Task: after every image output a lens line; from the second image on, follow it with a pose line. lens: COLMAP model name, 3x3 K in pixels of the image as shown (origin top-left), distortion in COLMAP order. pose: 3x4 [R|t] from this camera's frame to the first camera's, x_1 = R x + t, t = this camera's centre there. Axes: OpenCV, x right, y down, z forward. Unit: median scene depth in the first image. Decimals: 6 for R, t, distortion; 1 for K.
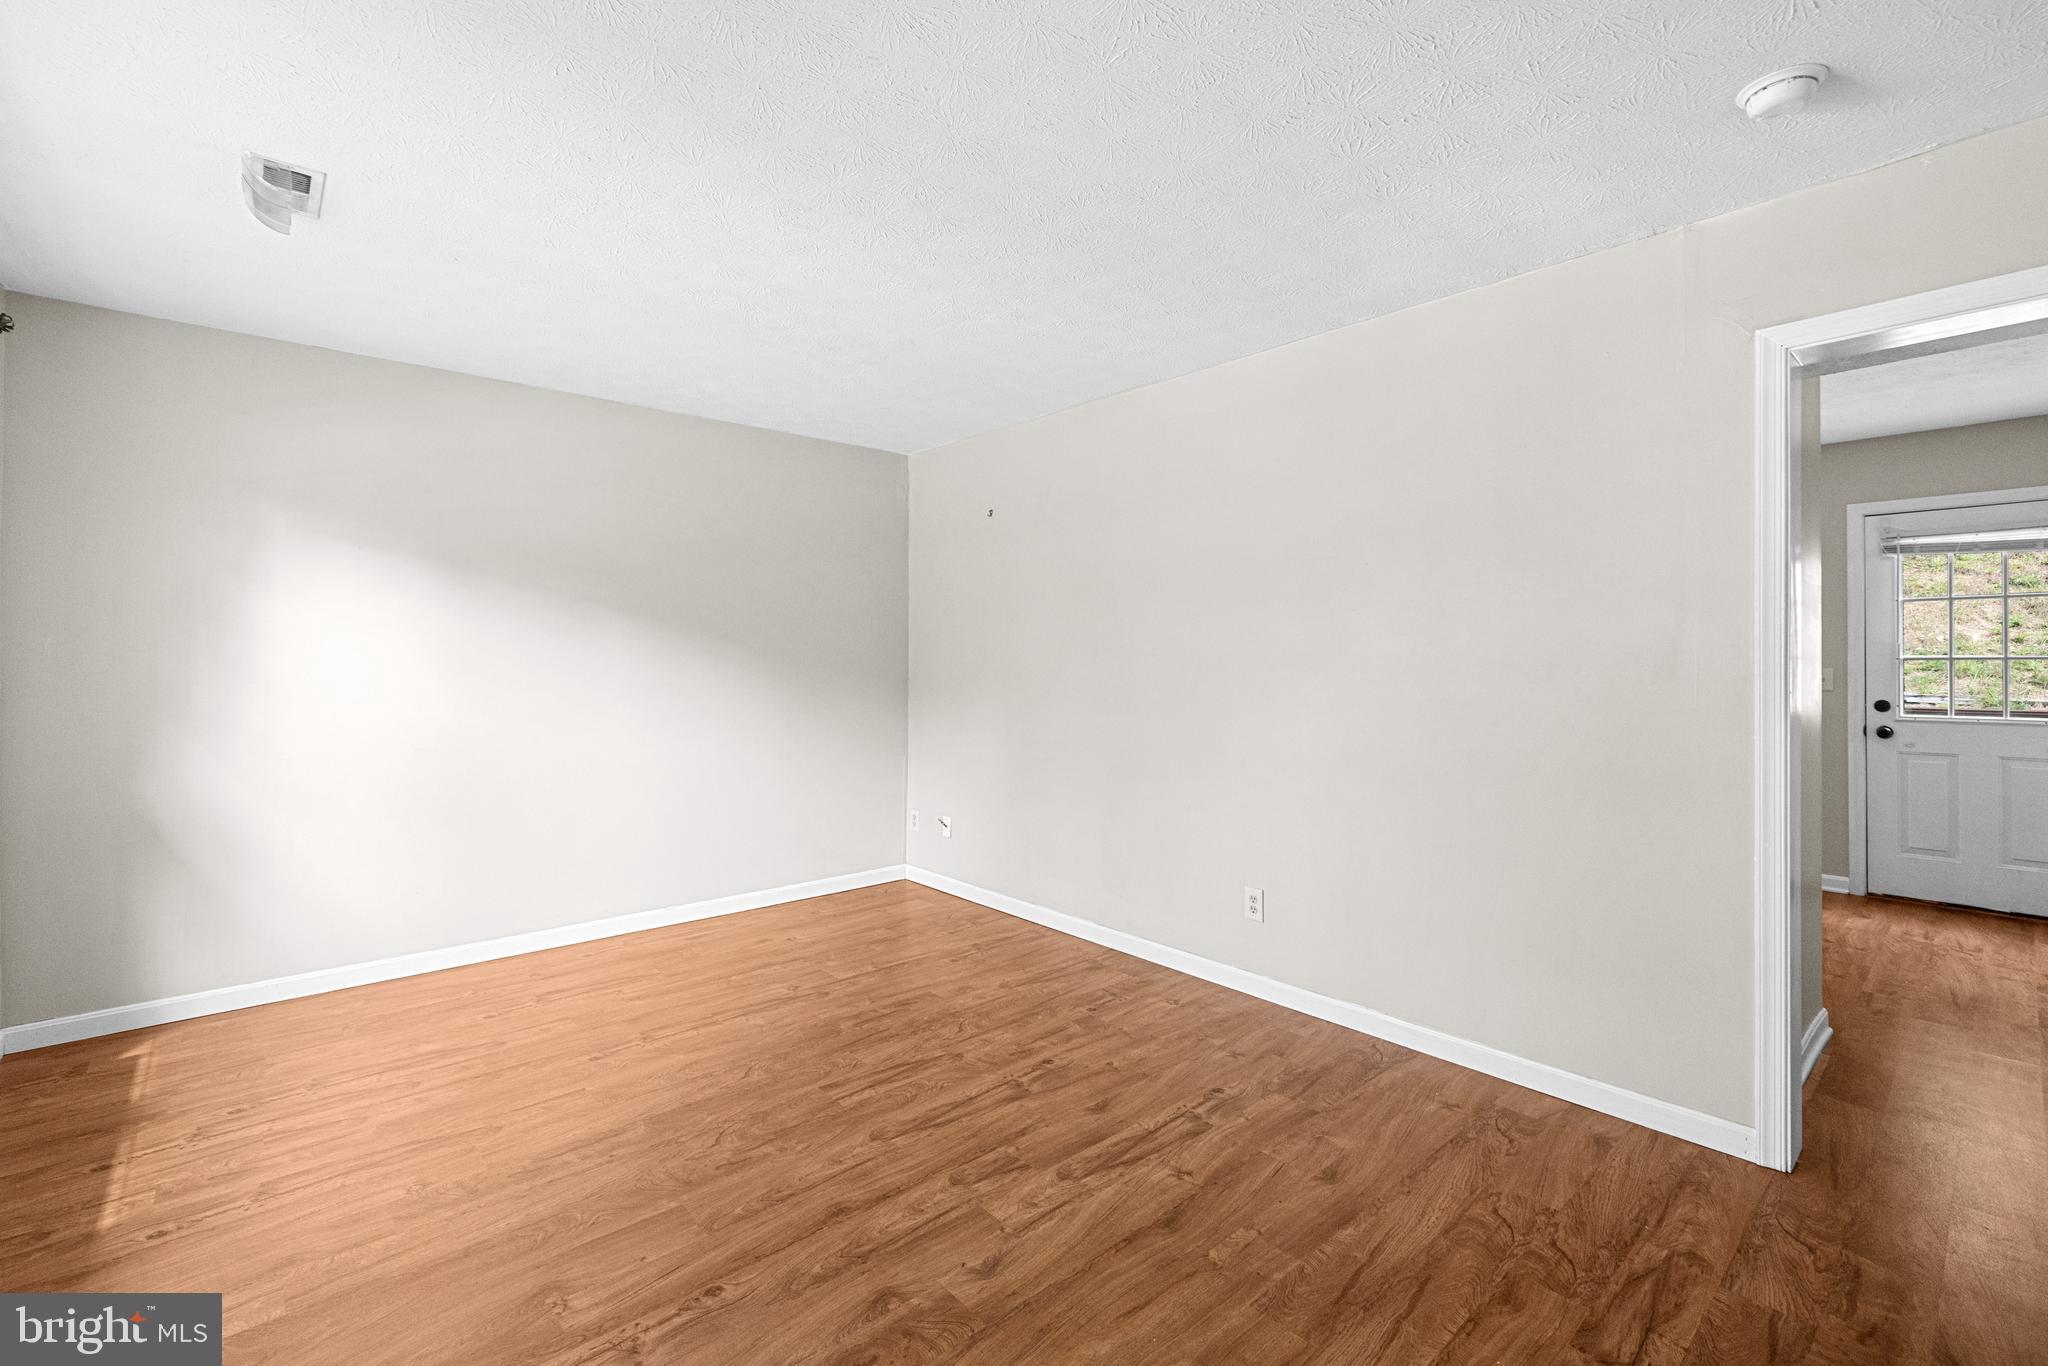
lens RADIAL K [[874.4, 0, 1034.3], [0, 874.4, 667.7], [0, 0, 1]] dist [-0.000351, -0.000265]
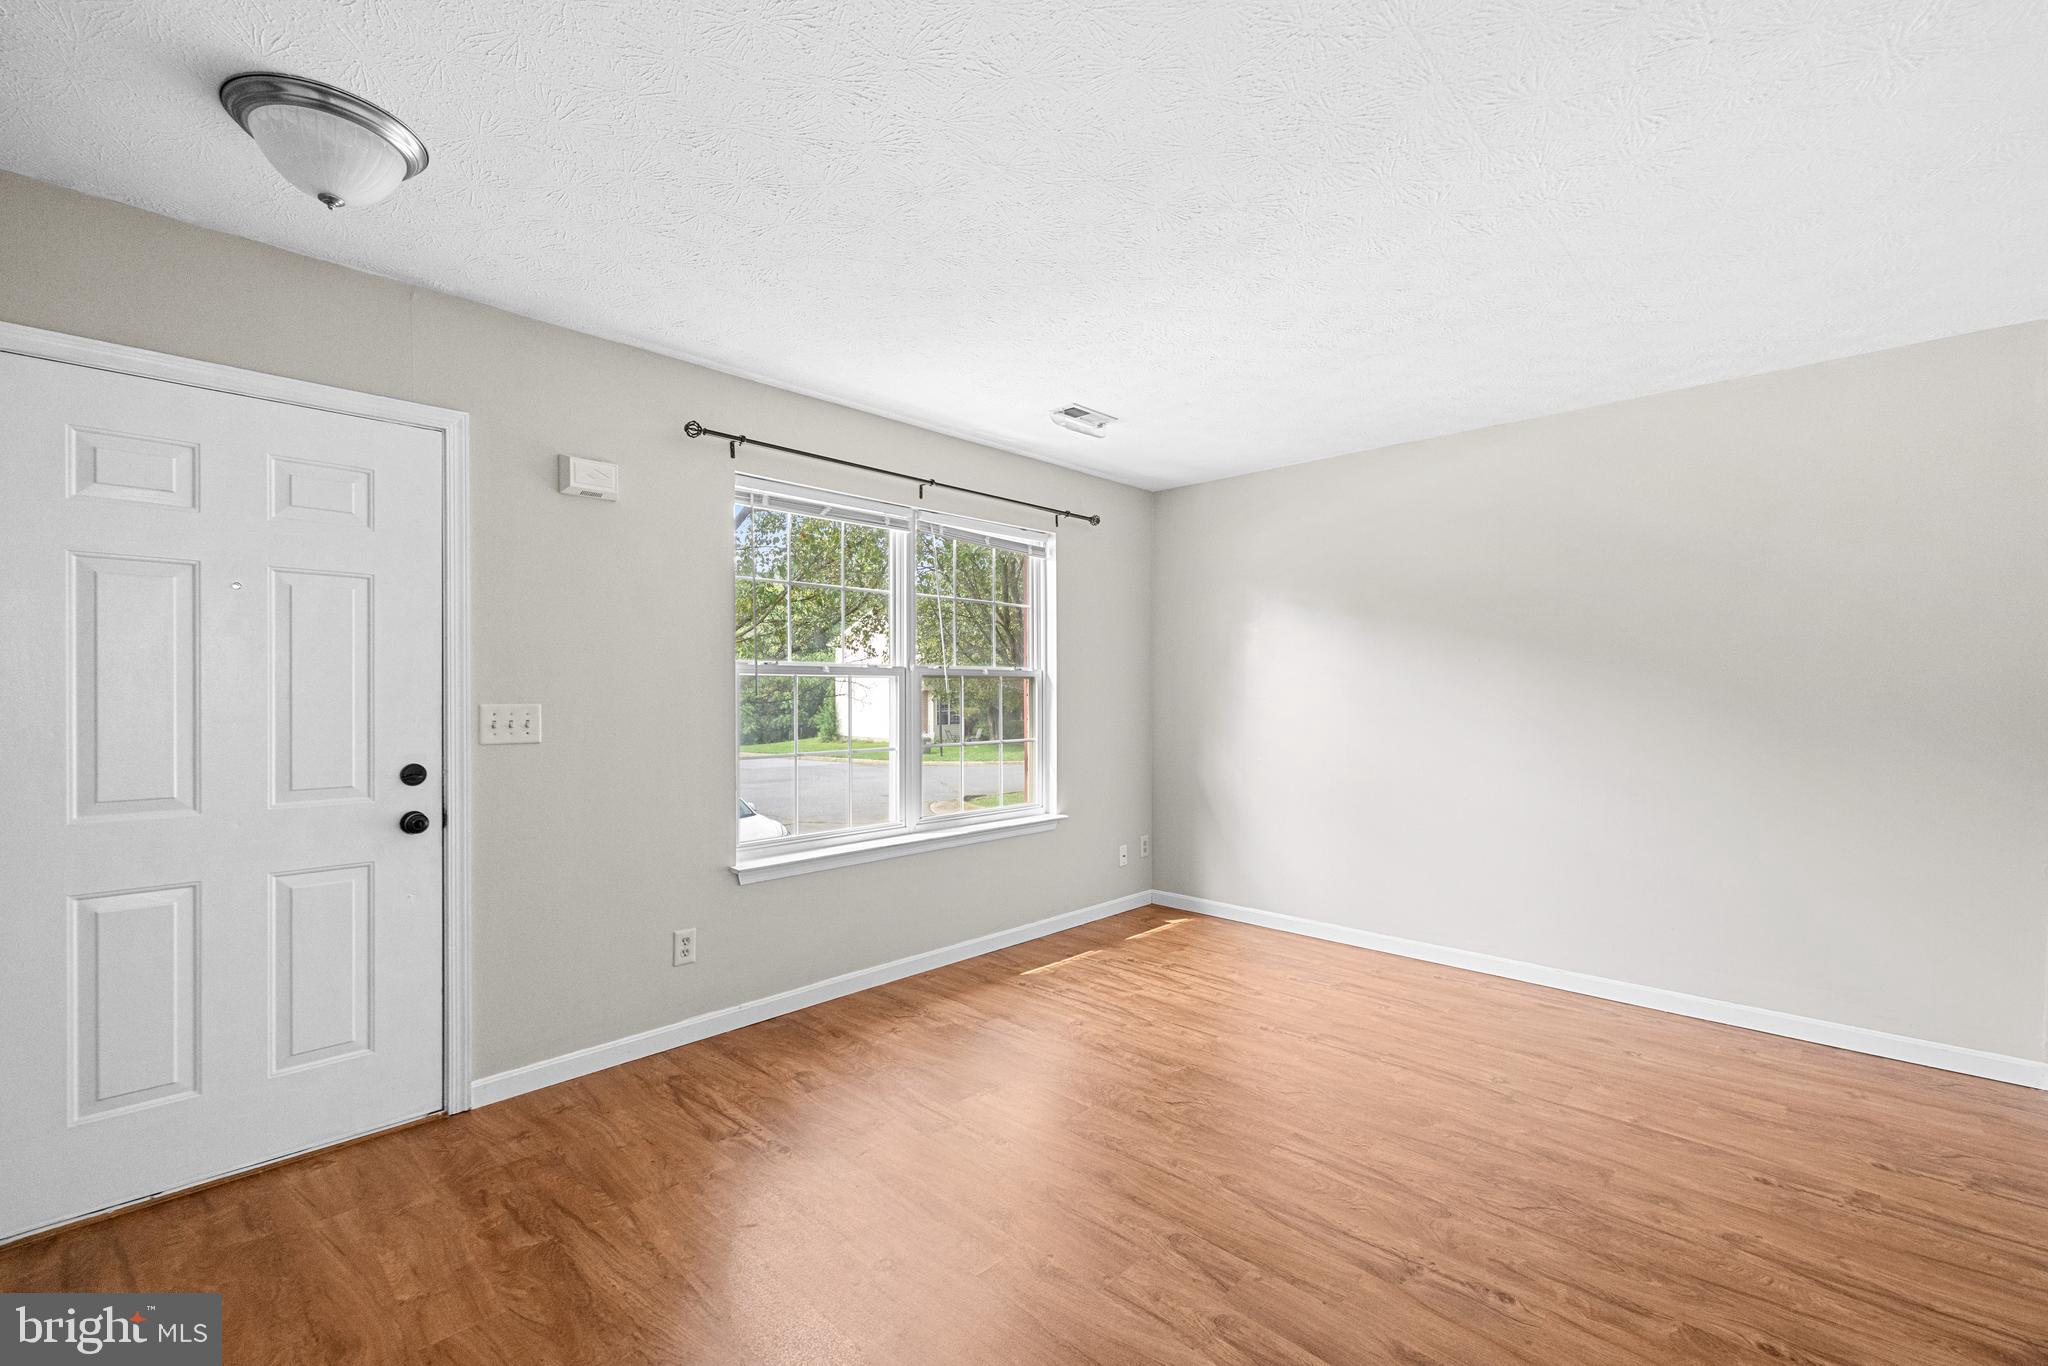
lens RADIAL K [[874.4, 0, 1019.4], [0, 874.4, 690.3], [0, 0, 1]] dist [-0.000351, -0.000265]
pose [[0.073625, 0.002527, -0.997283, 0.565639], [-0.010101, 0.999947, 0.001788, -0.007601], [0.997235, 0.009942, 0.073646, 0.502569]]
